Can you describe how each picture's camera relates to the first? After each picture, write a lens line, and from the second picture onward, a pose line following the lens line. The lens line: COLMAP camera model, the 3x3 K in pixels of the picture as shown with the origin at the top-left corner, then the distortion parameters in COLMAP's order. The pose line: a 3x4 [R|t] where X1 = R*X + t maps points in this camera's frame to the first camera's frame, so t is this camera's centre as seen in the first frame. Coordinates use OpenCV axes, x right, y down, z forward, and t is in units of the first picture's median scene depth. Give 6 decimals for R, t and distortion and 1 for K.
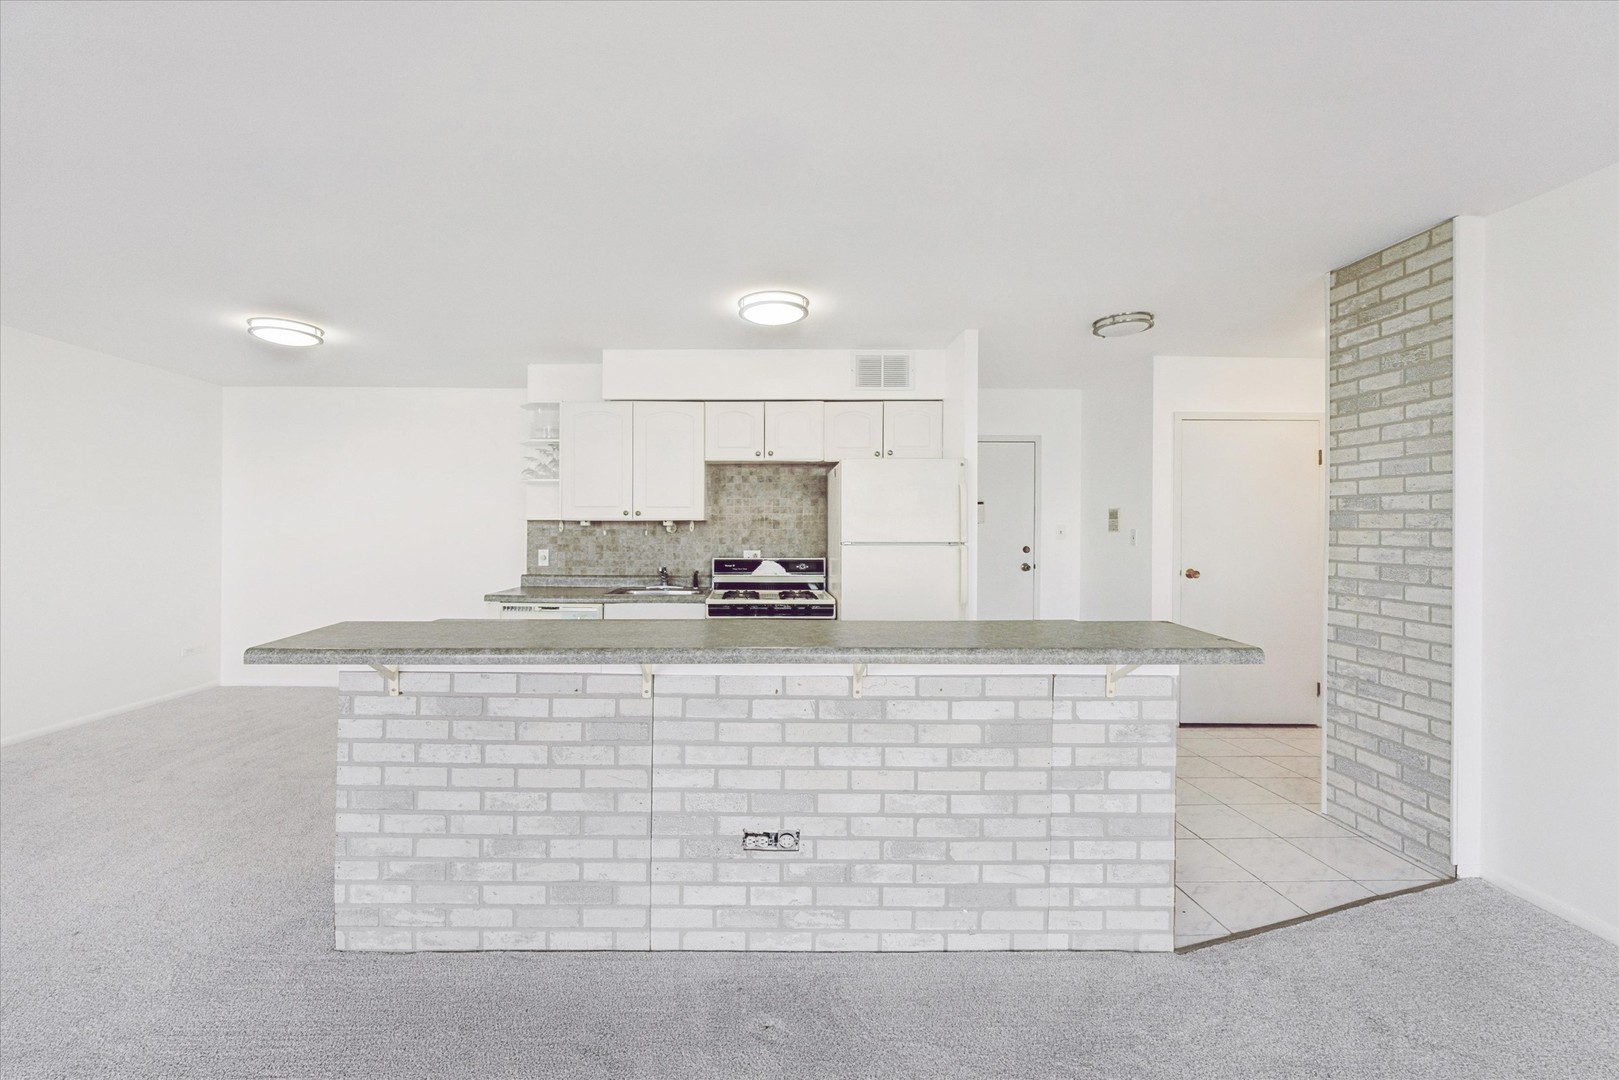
lens RADIAL K [[625.0, 0, 706.0], [0, 625.0, 522.8], [0, 0, 1]] dist [-0.001730, -0.000141]
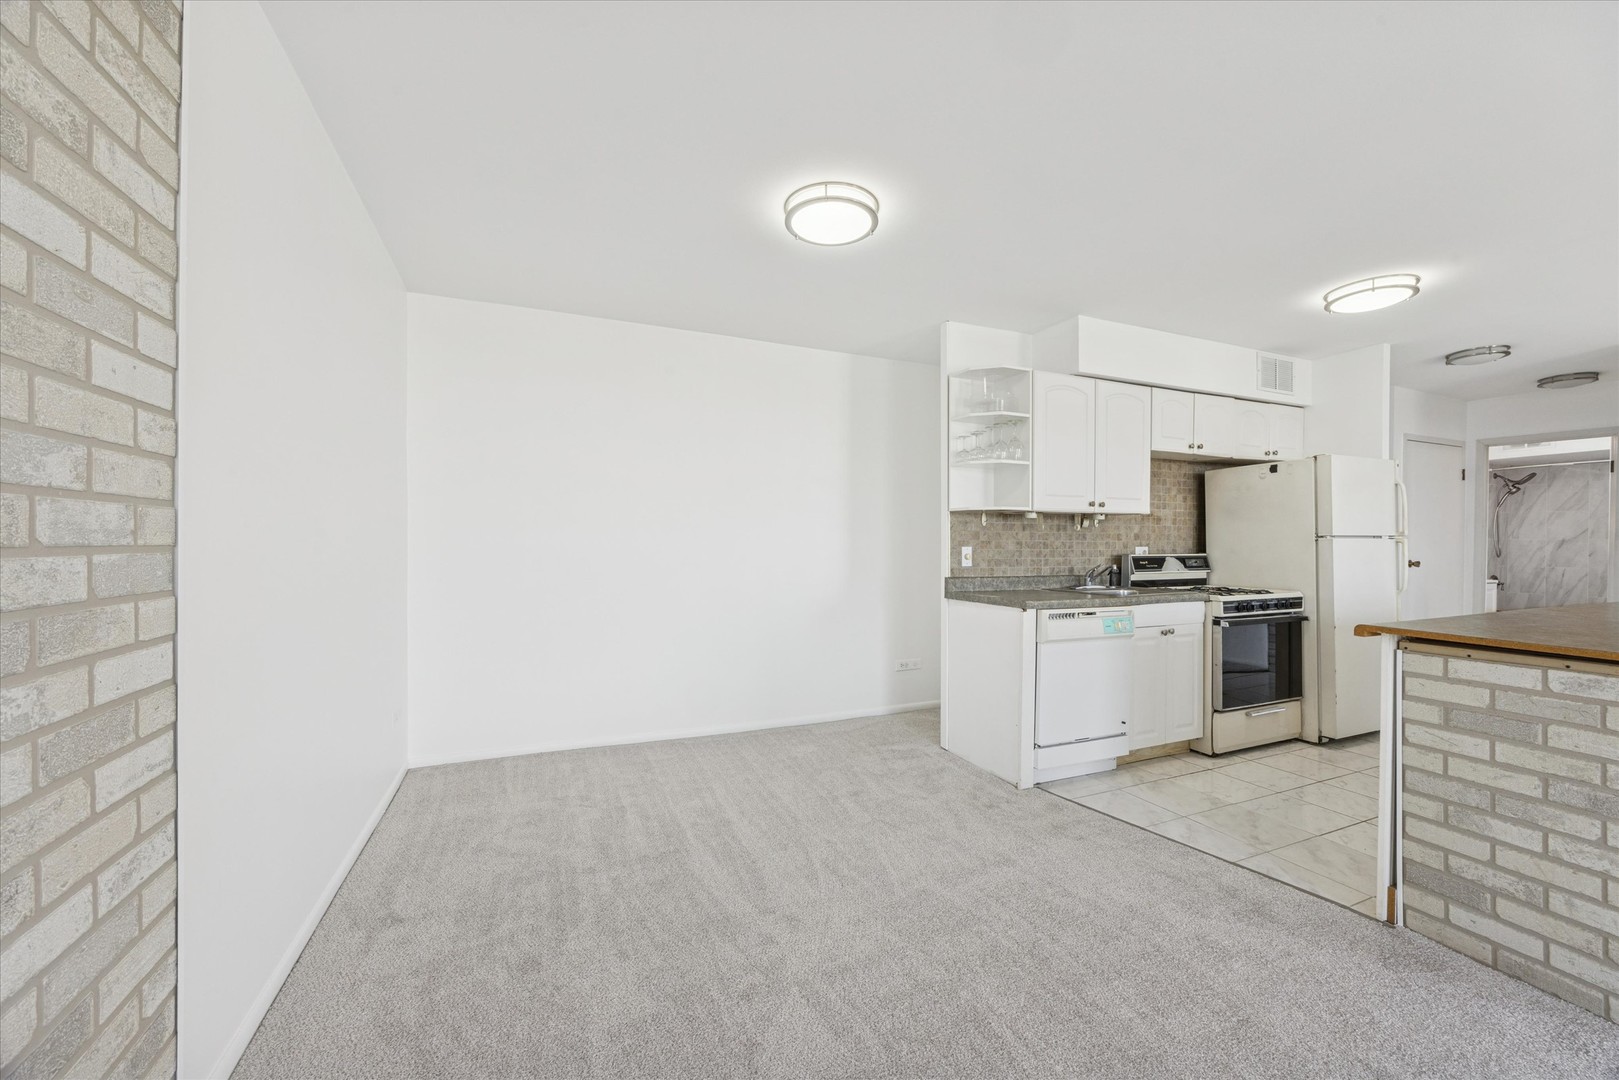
lens RADIAL K [[625.0, 0, 802.6], [0, 625.0, 539.2], [0, 0, 1]] dist [-0.001730, -0.000141]
pose [[0.918631, 0.001841, 0.395111, -0.893416], [-0.006064, 0.999937, 0.009439, 0.029467], [-0.395069, -0.011067, 0.918585, 0.361425]]
